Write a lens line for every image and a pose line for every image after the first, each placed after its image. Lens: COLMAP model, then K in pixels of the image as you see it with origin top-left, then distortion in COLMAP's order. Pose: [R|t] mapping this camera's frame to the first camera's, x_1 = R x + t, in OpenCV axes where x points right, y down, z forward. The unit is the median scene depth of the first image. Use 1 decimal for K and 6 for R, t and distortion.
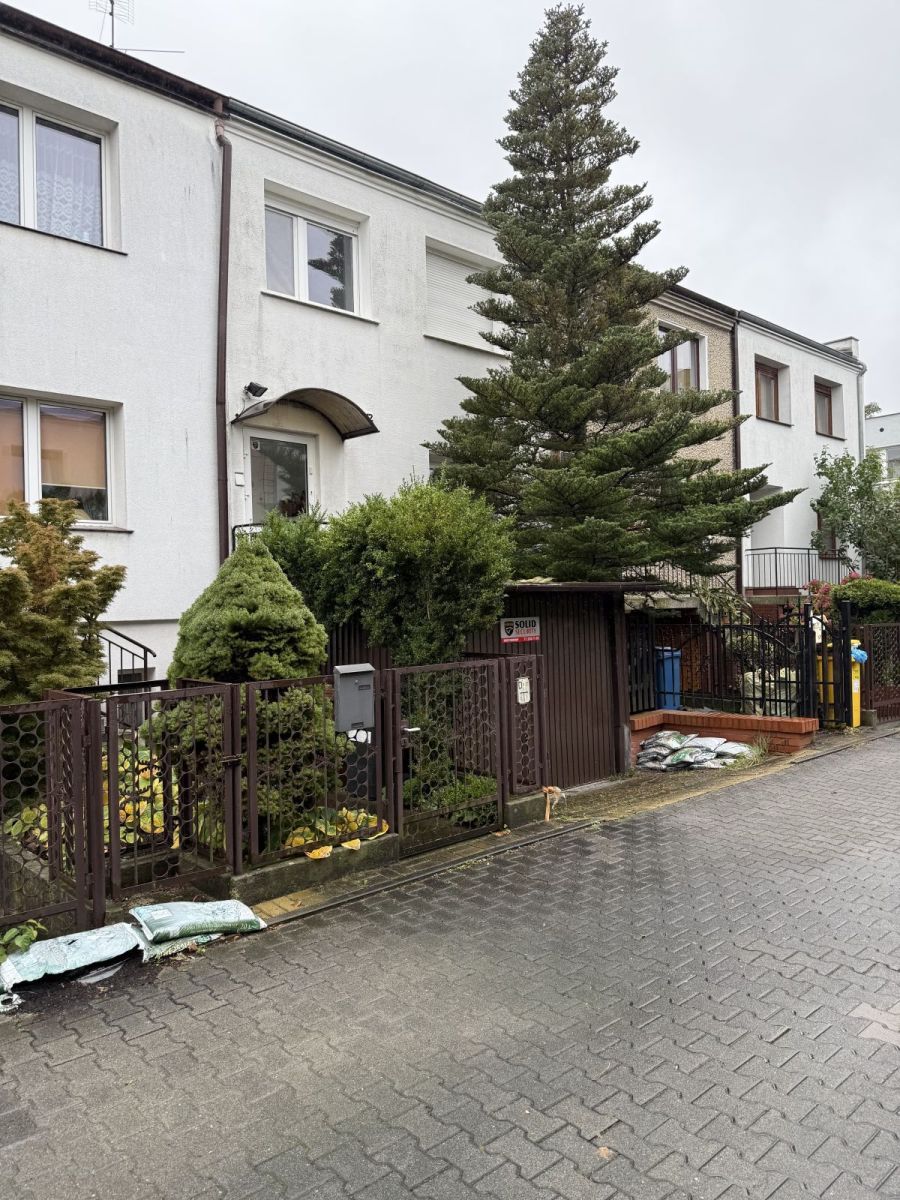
lens RADIAL K [[834.6, 0, 450.0], [0, 834.6, 600.0], [0, 0, 1]] dist [-0.000153, -0.003471]
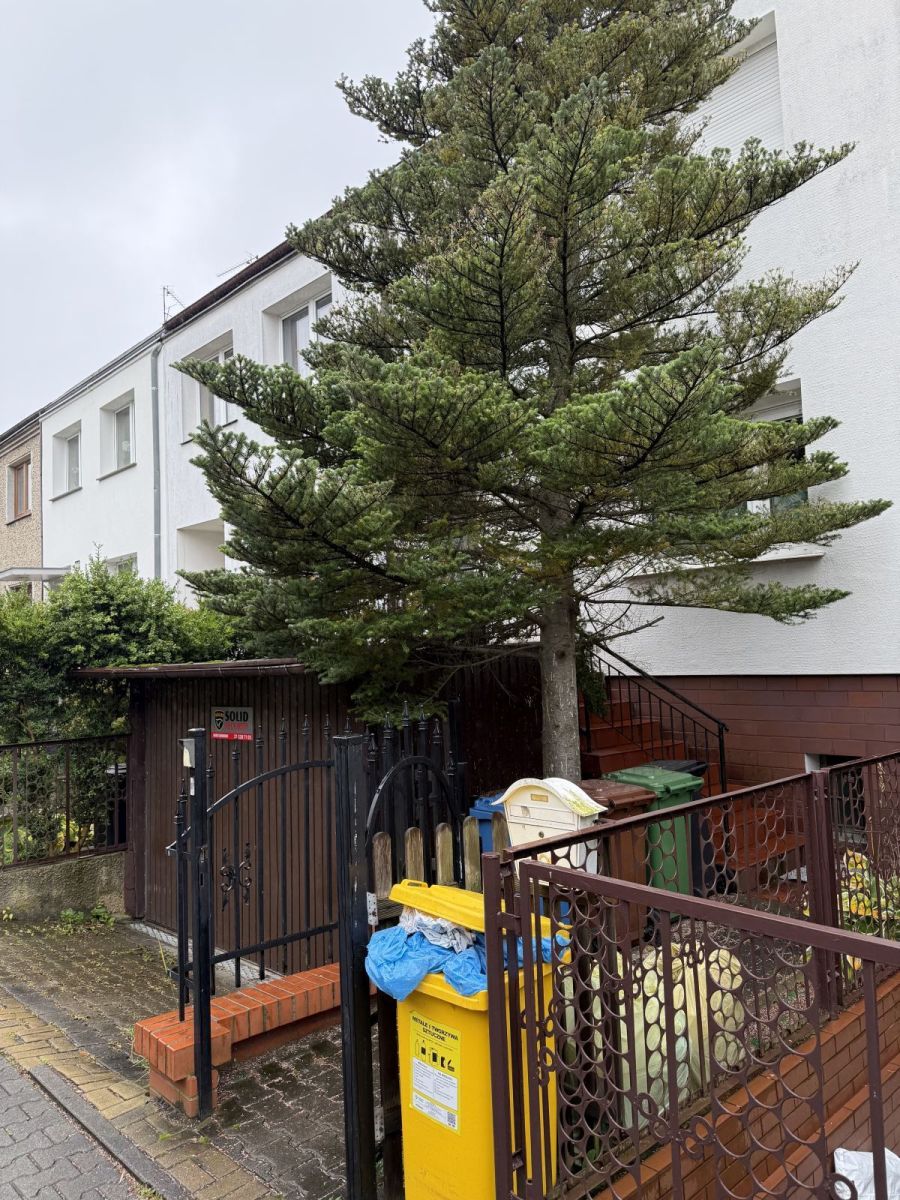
lens RADIAL K [[853.4, 0, 450.0], [0, 853.4, 600.0], [0, 0, 1]] dist [0.005054, 0.002421]
pose [[0.043421, -0.058955, -0.997316, 0.830000], [0.035463, 0.997719, -0.057435, -0.022730], [0.998427, -0.032874, 0.045413, 1.119194]]
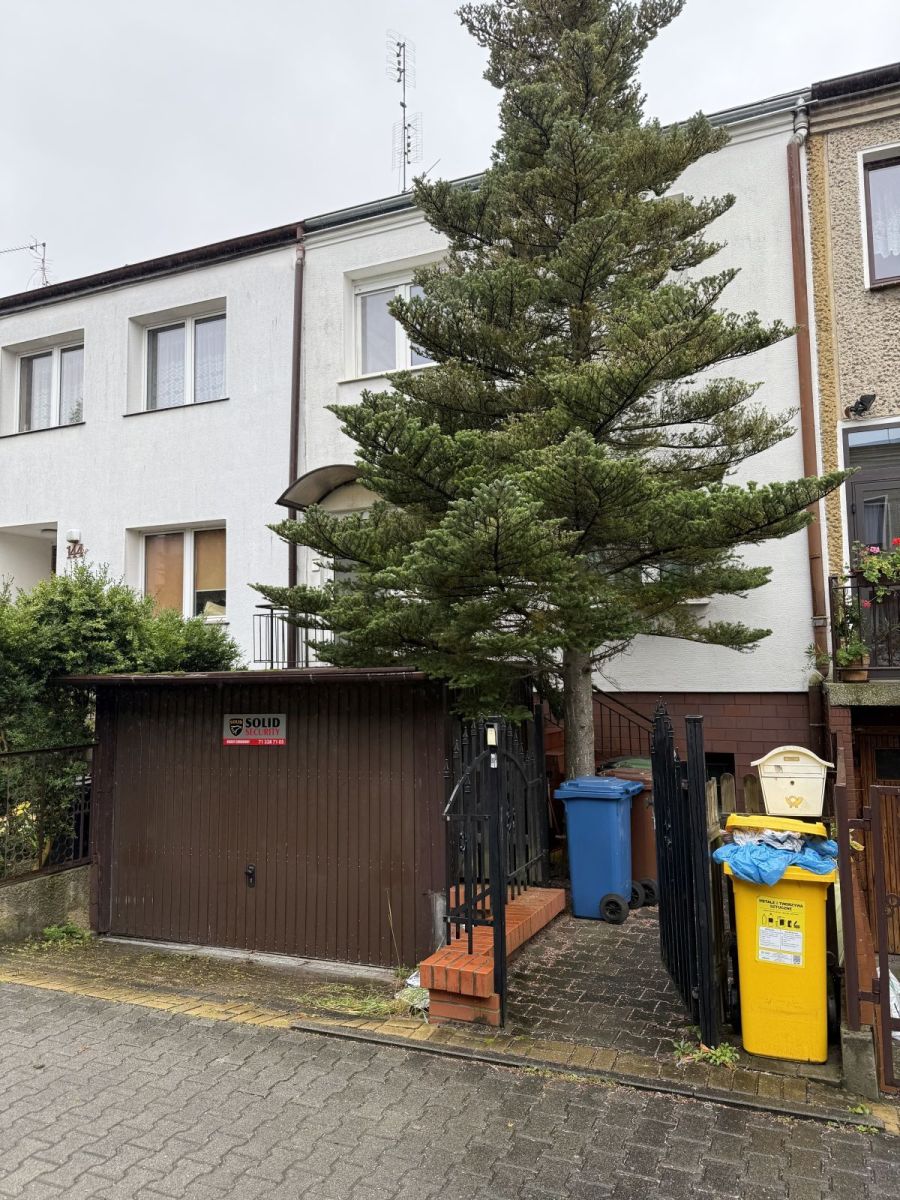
lens RADIAL K [[853.4, 0, 450.0], [0, 853.4, 600.0], [0, 0, 1]] dist [0.005054, 0.002421]
pose [[0.437871, -0.078730, -0.895584, 0.866556], [0.010681, 0.996543, -0.082383, -0.017381], [0.898975, 0.026507, 0.437198, 0.777716]]
